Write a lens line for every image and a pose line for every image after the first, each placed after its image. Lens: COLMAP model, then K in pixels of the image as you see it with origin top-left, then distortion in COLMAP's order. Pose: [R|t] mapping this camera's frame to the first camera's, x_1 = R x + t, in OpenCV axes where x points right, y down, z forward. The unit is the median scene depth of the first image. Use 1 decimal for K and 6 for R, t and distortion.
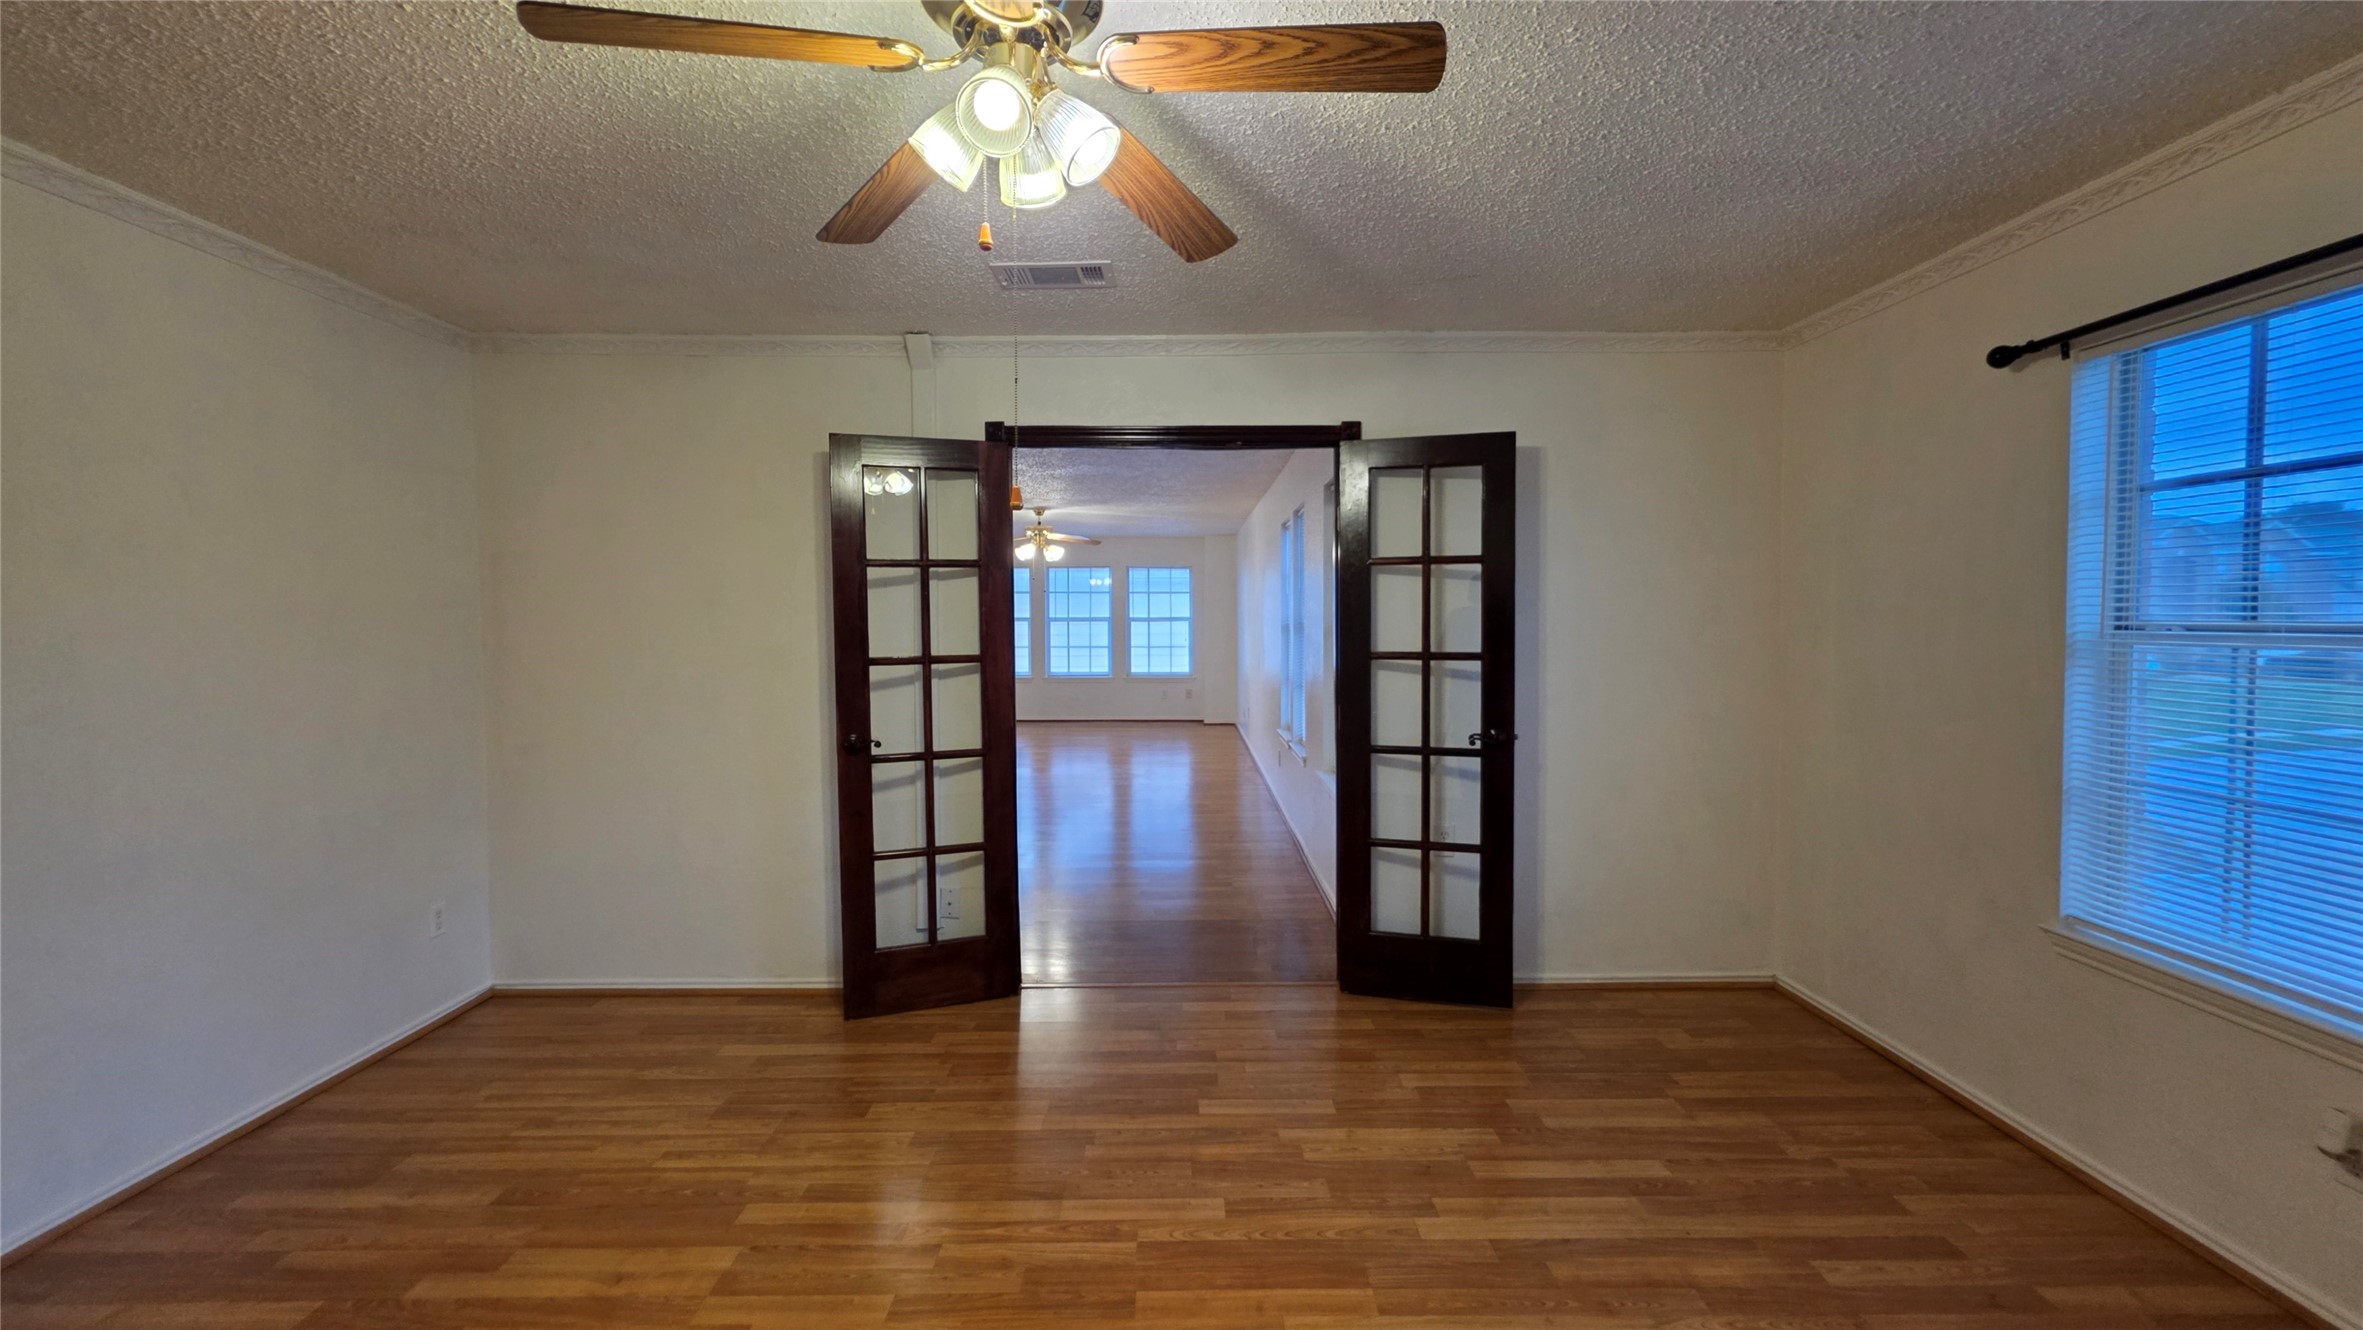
lens RADIAL K [[951.6, 0, 1182.2], [0, 951.6, 649.4], [0, 0, 1]] dist [0.000142, -0.000233]
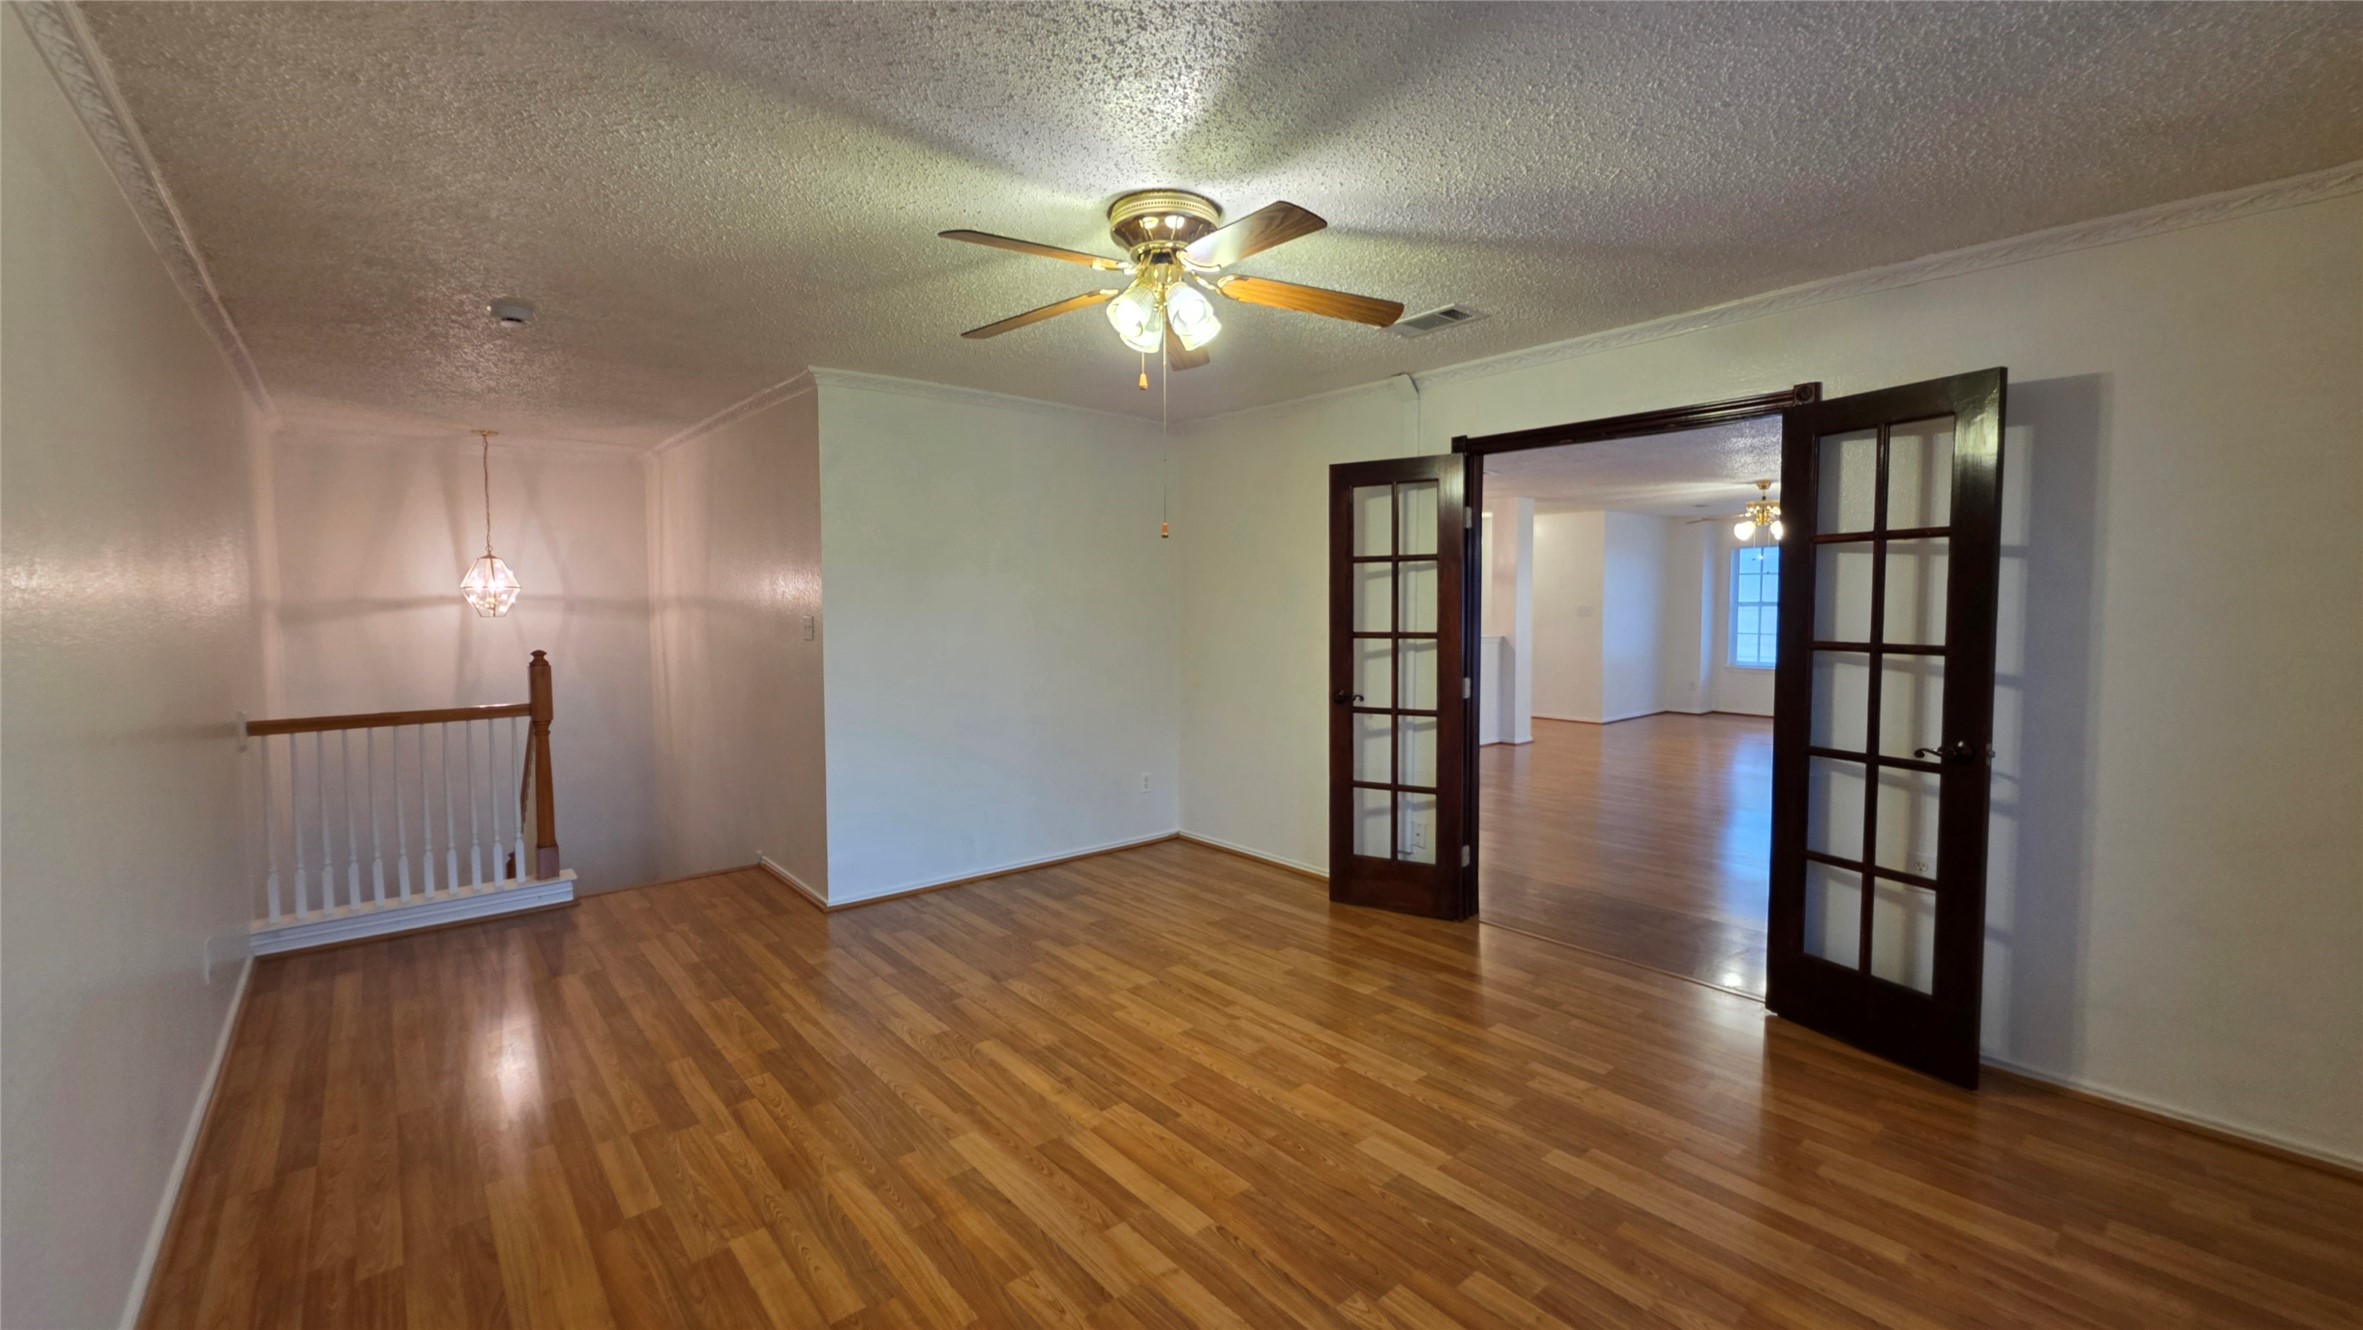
lens RADIAL K [[947.1, 0, 1177.5], [0, 947.1, 650.9], [0, 0, 1]] dist [0.001457, 0.000153]
pose [[0.642239, 0.041266, -0.765392, 0.567522], [-0.026899, 0.999148, 0.031298, -0.000506], [0.766032, 0.000487, 0.642802, -0.030016]]
